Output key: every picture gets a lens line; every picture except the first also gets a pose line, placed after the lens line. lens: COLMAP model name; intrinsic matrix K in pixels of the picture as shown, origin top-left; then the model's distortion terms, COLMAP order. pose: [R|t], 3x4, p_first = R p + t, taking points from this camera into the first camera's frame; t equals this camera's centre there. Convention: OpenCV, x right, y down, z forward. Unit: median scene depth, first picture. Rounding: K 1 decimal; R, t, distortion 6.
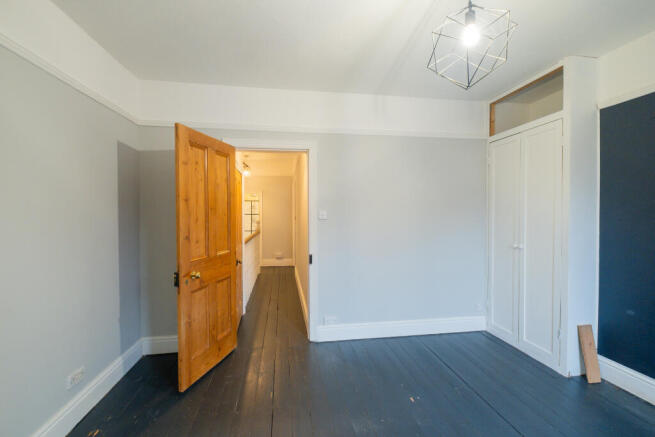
lens RADIAL K [[285.6, 0, 326.2], [0, 285.6, 217.5], [0, 0, 1]] dist [0.002739, -0.003026]
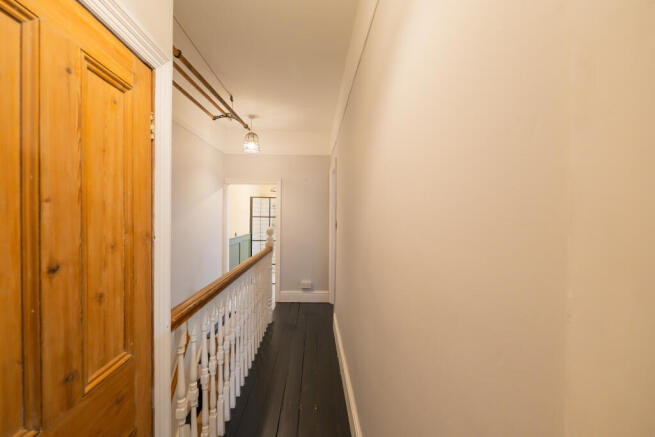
lens RADIAL K [[285.6, 0, 327.8], [0, 285.6, 217.3], [0, 0, 1]] dist [0.002739, -0.003026]
pose [[0.994282, 0.009135, -0.106392, -0.056330], [-0.009921, 0.999927, -0.006865, -0.008085], [0.106321, 0.007881, 0.994301, 0.397348]]
